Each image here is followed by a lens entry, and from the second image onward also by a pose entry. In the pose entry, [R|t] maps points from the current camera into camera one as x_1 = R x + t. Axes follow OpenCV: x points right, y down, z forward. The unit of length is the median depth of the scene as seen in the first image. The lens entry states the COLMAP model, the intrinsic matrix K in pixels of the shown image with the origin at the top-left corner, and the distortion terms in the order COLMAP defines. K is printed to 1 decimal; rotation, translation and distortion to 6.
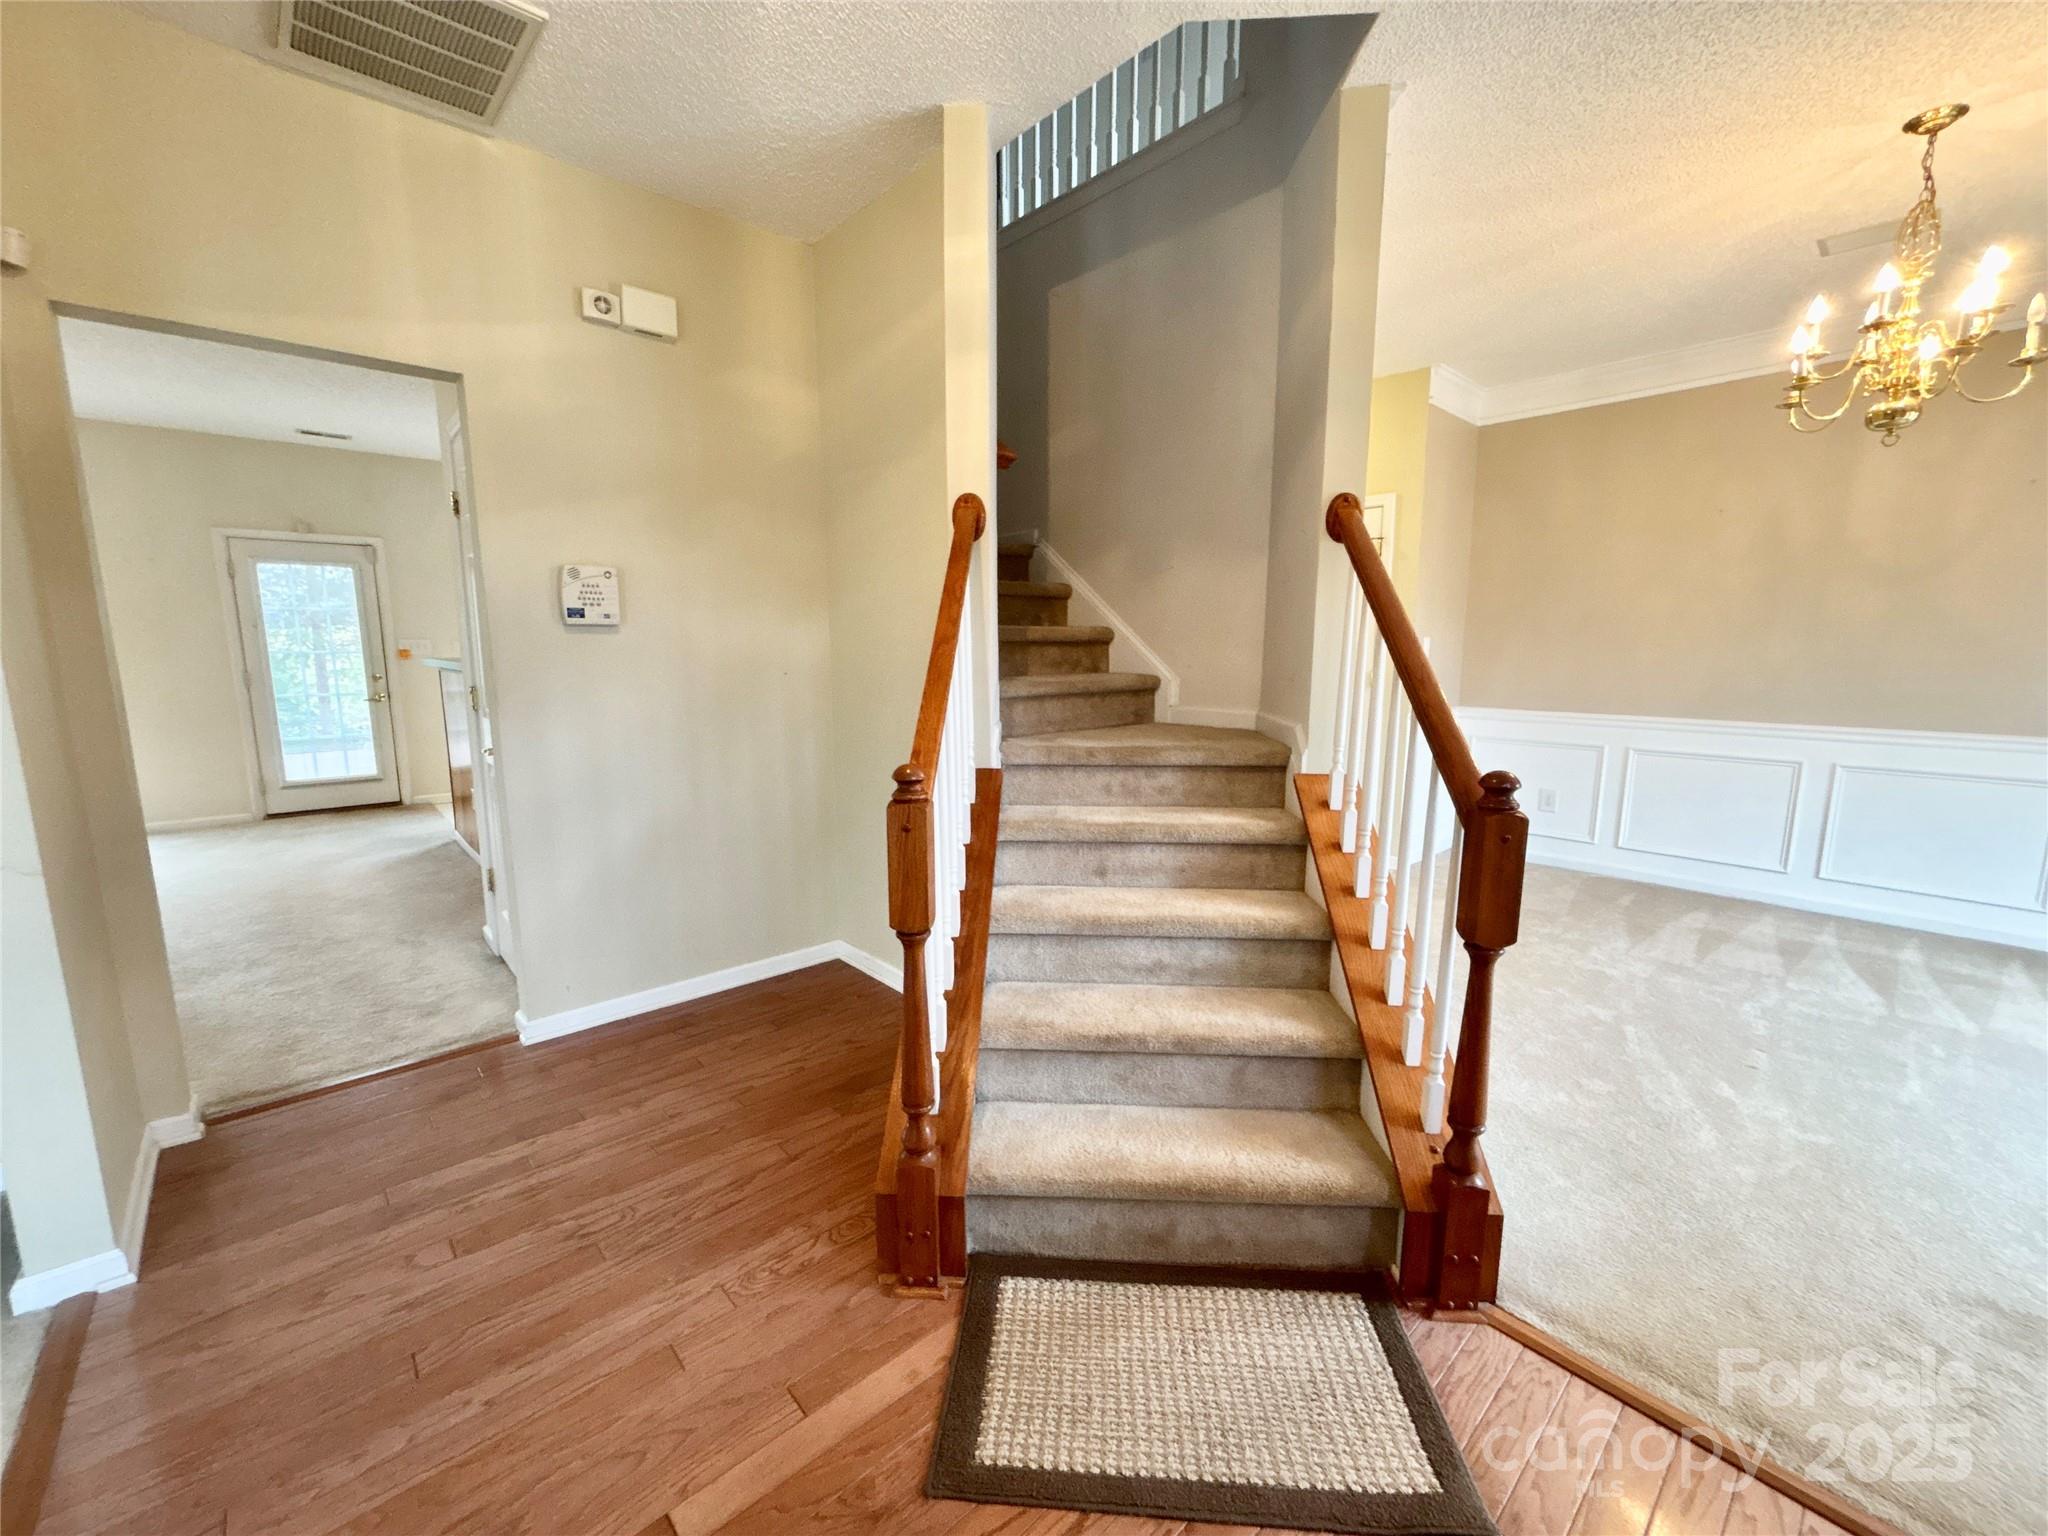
lens RADIAL K [[830.3, 0, 1024.0], [0, 830.3, 768.0], [0, 0, 1]] dist [0.002374, 0.000254]
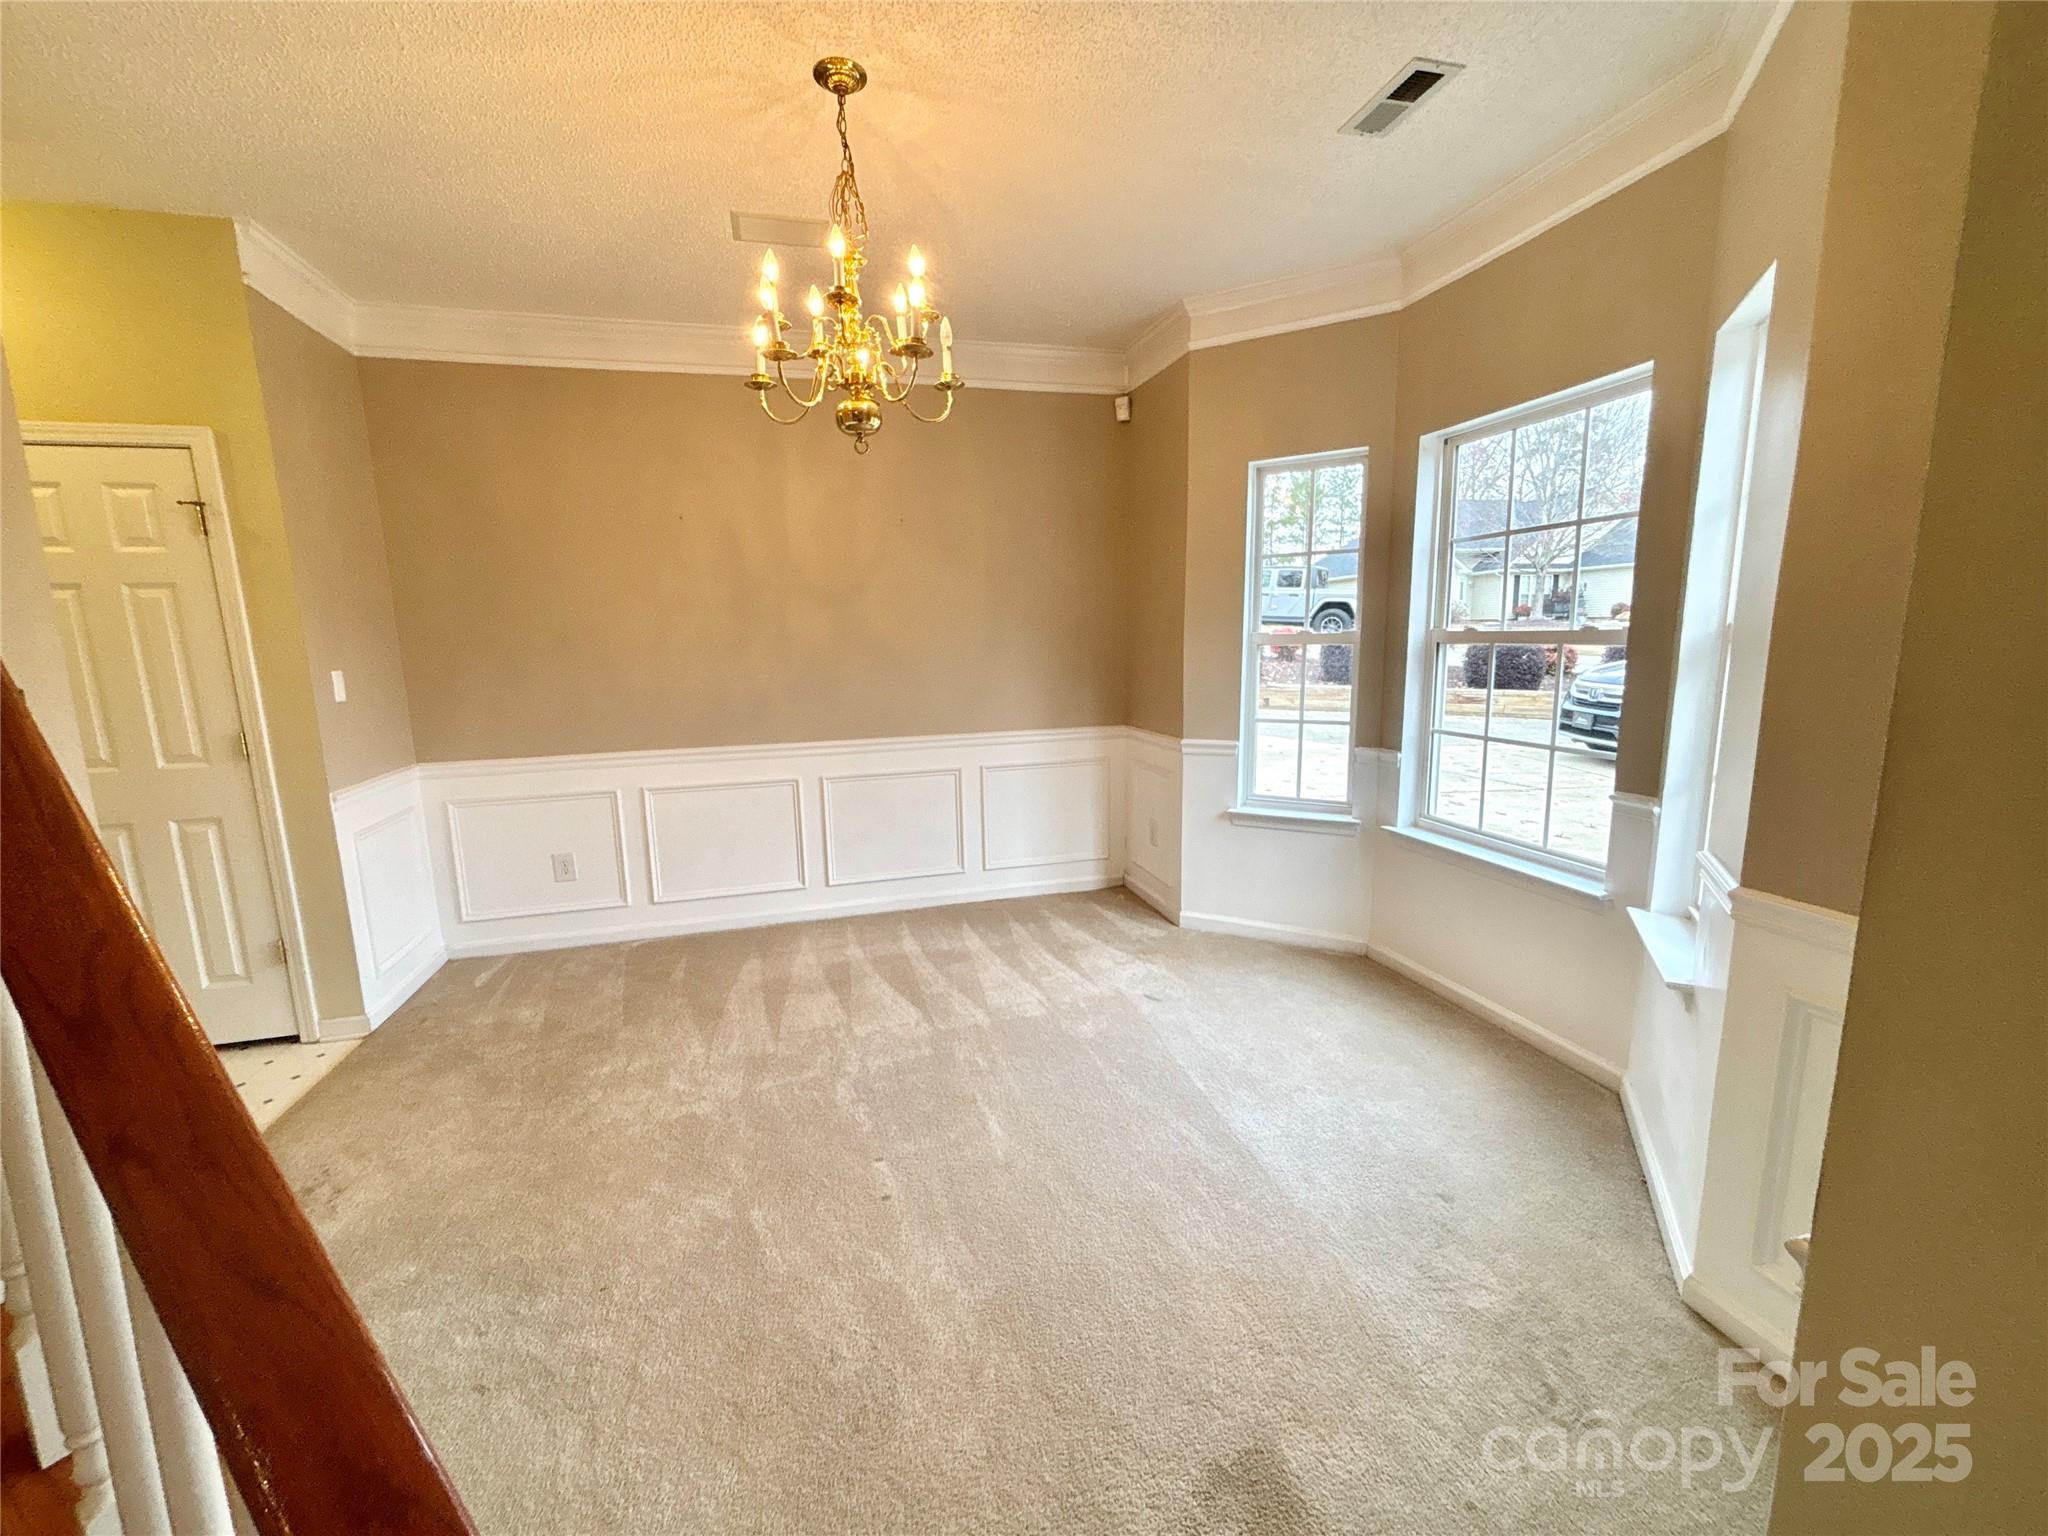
lens RADIAL K [[829.8, 0, 1024.0], [0, 829.8, 768.0], [0, 0, 1]] dist [-0.017147, 0.000090]
pose [[0.451148, -0.159083, 0.878156, 0.237722], [0.159971, 0.982462, 0.095795, -0.093153], [-0.877994, 0.097262, 0.468685, 0.375988]]
